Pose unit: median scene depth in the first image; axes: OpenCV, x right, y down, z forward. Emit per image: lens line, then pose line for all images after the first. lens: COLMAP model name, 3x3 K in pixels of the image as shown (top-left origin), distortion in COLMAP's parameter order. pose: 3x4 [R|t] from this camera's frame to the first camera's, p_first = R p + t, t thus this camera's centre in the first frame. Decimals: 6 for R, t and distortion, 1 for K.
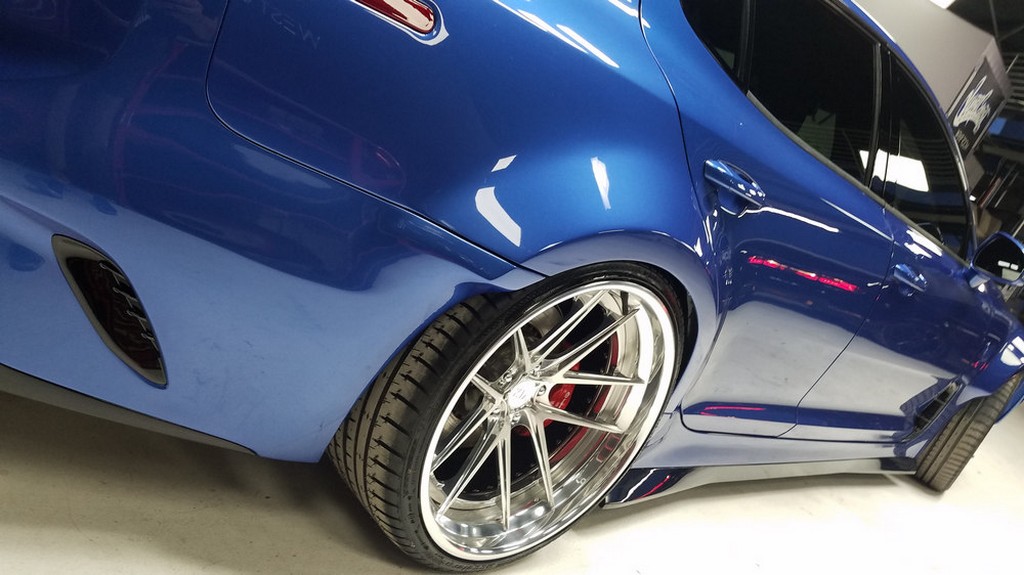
lens RADIAL K [[792.7, 0, 511.5], [0, 792.7, 309.2], [0, 0, 1]] dist [0.233144, -0.382076]
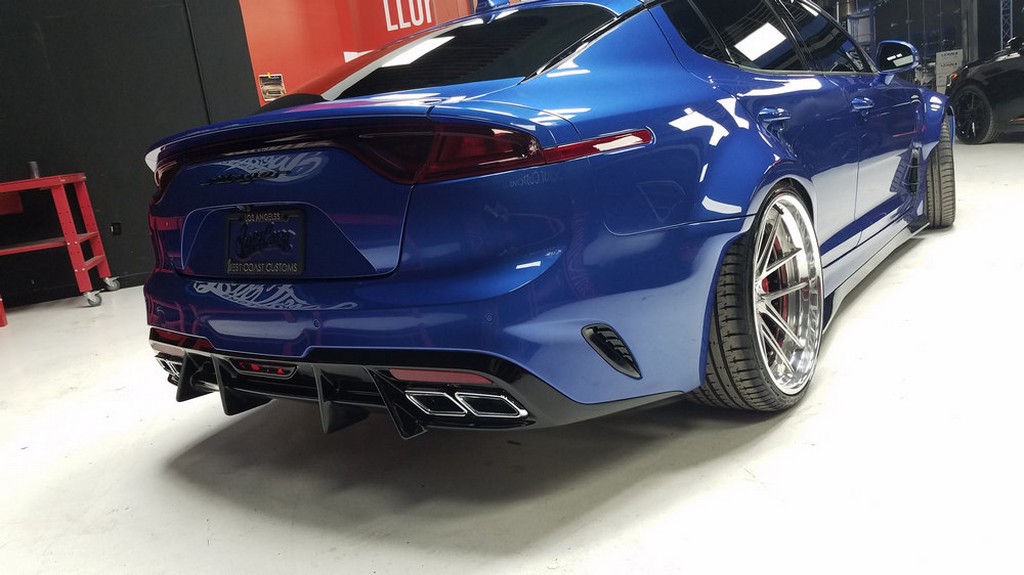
lens RADIAL K [[792.7, 0, 511.5], [0, 792.7, 309.2], [0, 0, 1]] dist [0.233144, -0.382076]
pose [[0.801673, -0.592065, 0.082345, -0.263076], [0.595755, 0.802645, -0.028938, -0.056474], [-0.048961, 0.072256, 0.996184, -0.295040]]
